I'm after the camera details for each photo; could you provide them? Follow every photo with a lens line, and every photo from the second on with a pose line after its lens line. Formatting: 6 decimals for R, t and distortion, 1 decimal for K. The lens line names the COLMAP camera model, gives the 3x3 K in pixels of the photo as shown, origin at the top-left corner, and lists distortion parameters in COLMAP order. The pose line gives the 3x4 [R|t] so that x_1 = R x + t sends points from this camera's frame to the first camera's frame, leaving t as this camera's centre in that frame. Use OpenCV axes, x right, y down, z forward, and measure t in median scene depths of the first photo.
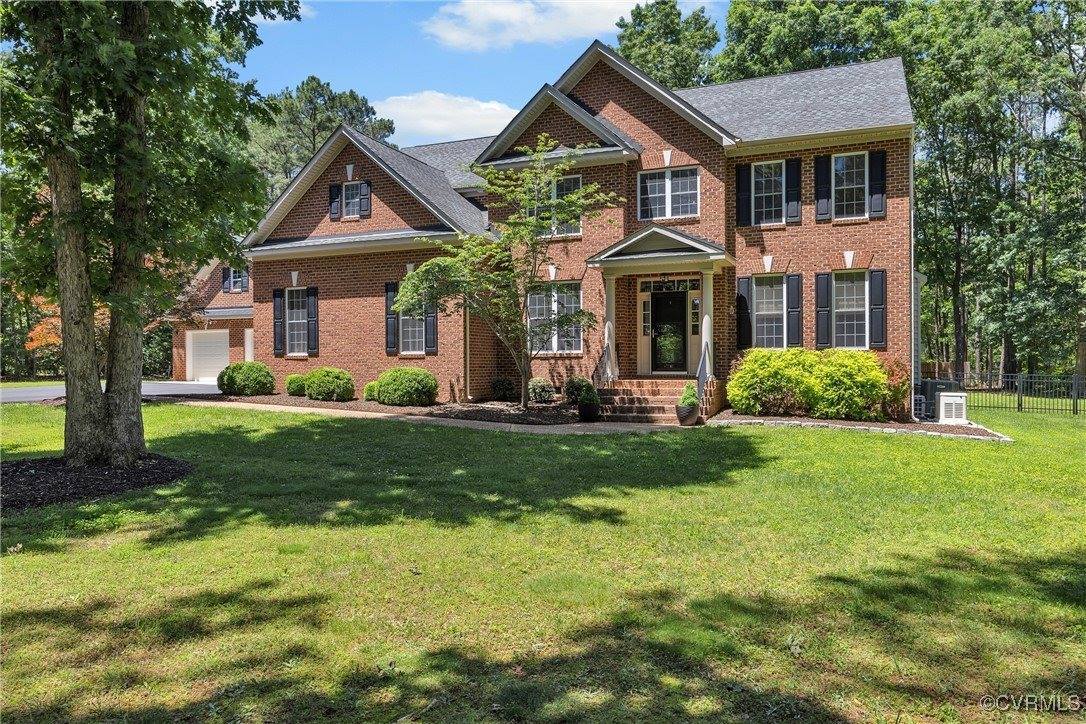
lens RADIAL K [[732.9, 0, 543.0], [0, 732.9, 362.0], [0, 0, 1]] dist [-0.004196, -0.000734]
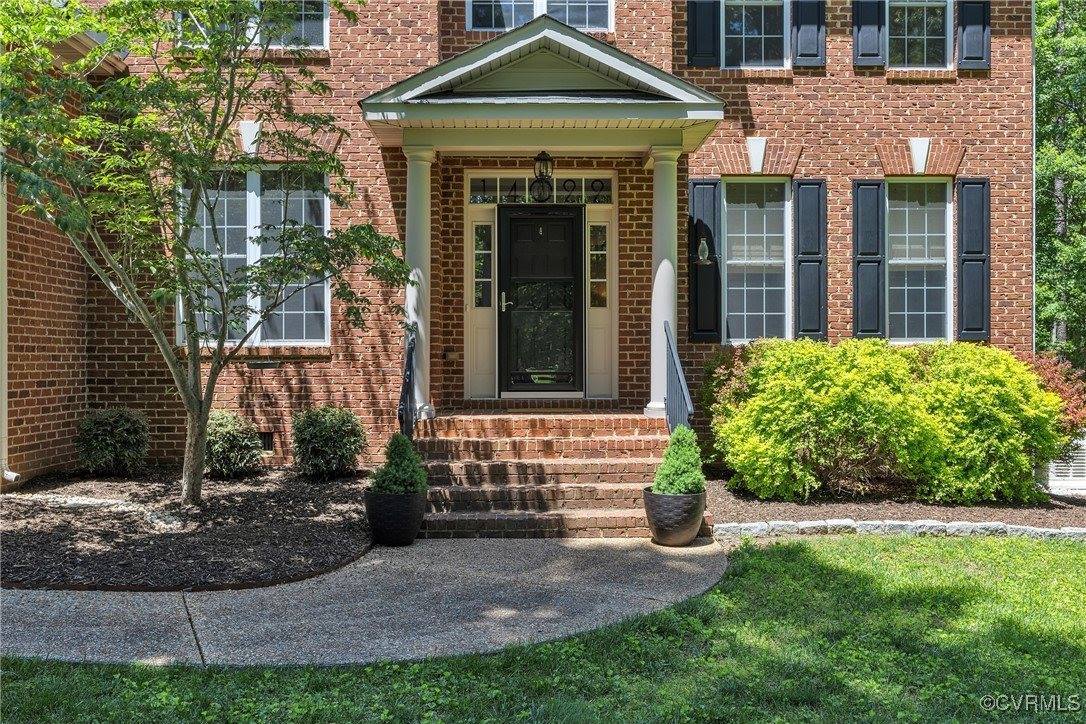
lens RADIAL K [[962.4, 0, 543.0], [0, 962.4, 362.0], [0, 0, 1]] dist [0.005475, 0.001028]
pose [[0.913039, 0.002212, 0.407867, -0.059237], [-0.003831, 0.999988, 0.003153, -0.006349], [-0.407855, -0.004441, 0.913036, 0.516983]]
